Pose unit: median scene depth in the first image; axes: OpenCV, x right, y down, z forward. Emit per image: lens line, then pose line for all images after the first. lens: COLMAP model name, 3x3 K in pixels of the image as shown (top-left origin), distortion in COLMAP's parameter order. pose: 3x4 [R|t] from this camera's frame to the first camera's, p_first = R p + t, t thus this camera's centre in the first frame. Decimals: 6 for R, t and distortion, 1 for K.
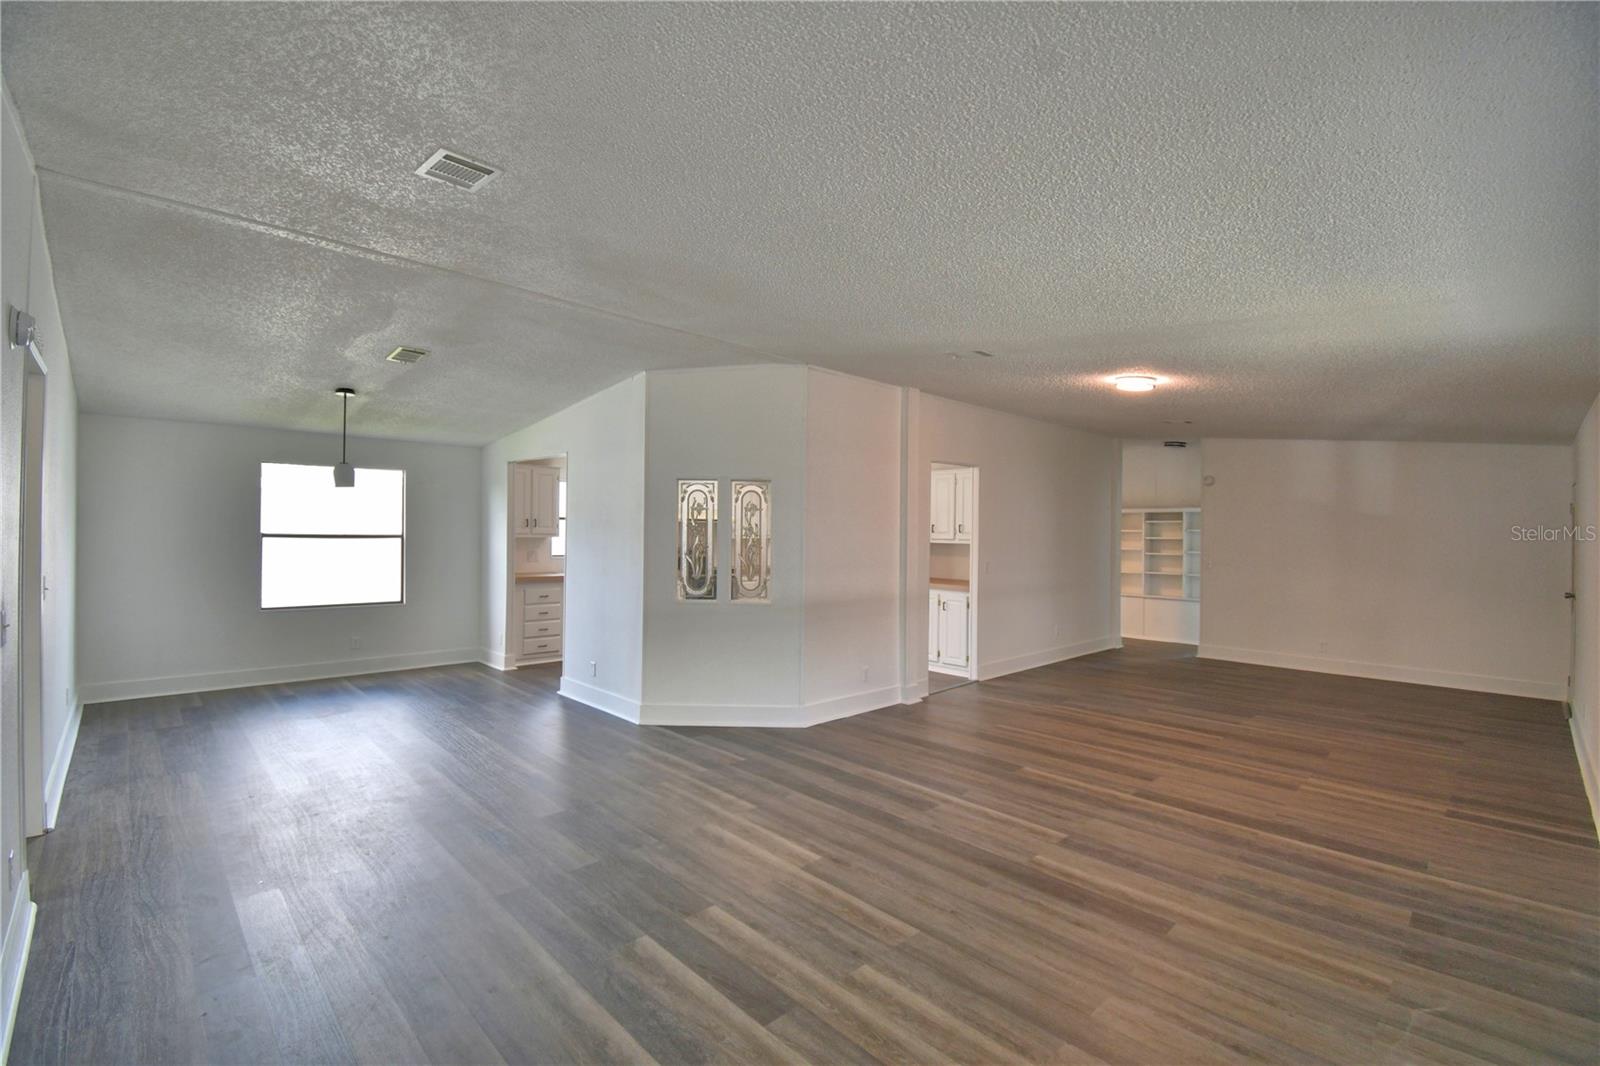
lens RADIAL K [[709.6, 0, 795.3], [0, 709.6, 530.9], [0, 0, 1]] dist [-0.005344, -0.007613]
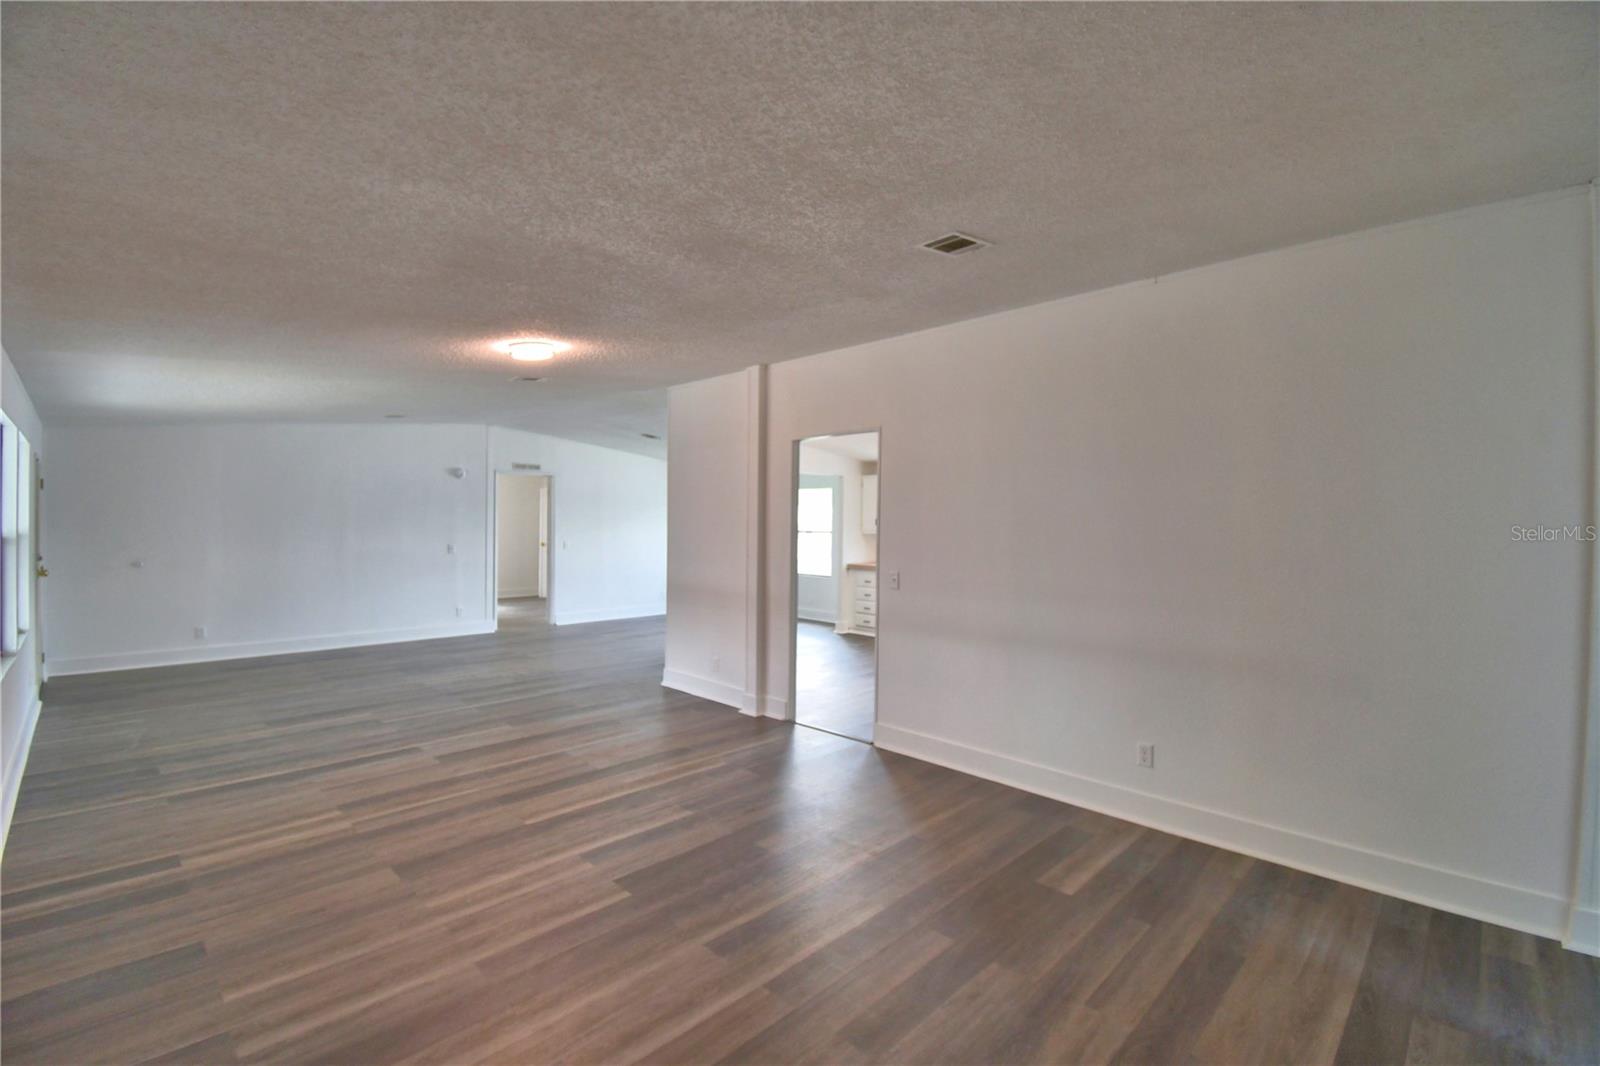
lens RADIAL K [[709.6, 0, 787.1], [0, 709.6, 527.2], [0, 0, 1]] dist [-0.005344, -0.007613]
pose [[0.016003, -0.007397, -0.999845, 1.691849], [-0.008681, 0.999934, -0.007537, 0.017423], [0.999834, 0.008801, 0.015938, 1.625692]]
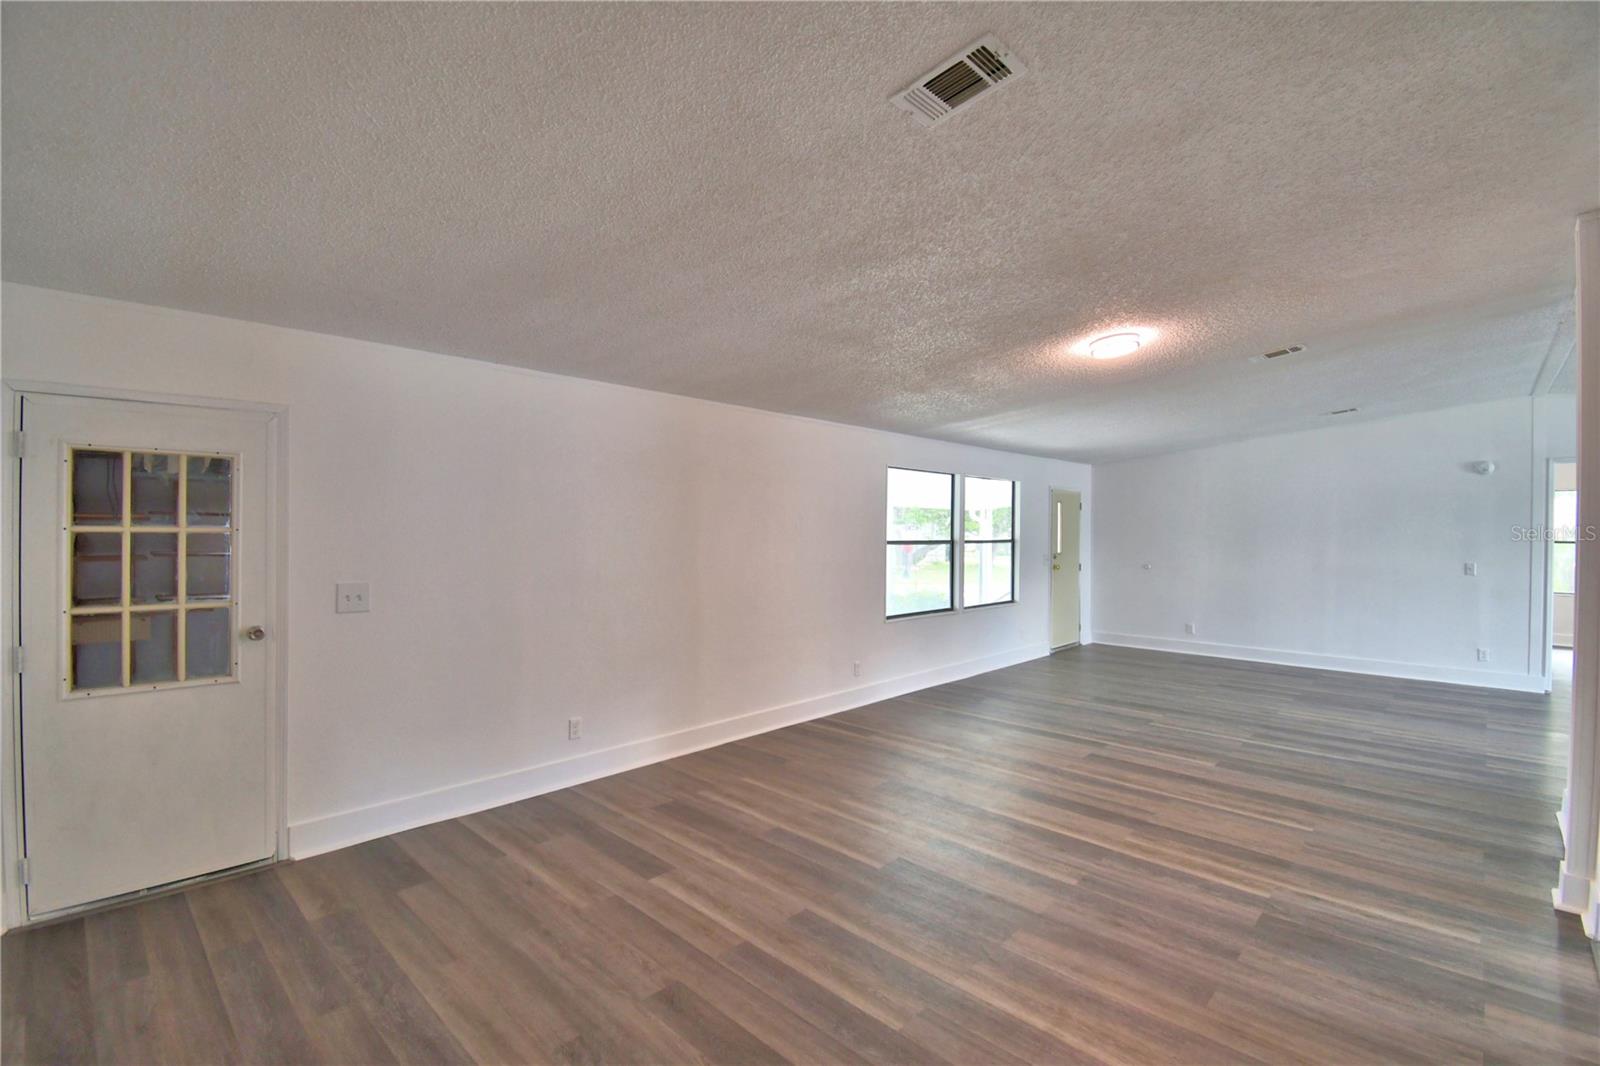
lens RADIAL K [[709.6, 0, 790.1], [0, 709.6, 532.3], [0, 0, 1]] dist [-0.005344, -0.007613]
pose [[-0.999662, -0.018581, -0.018171, 1.083297], [-0.018674, 0.999813, 0.004962, 0.010885], [0.018075, 0.005300, -0.999823, 2.269232]]
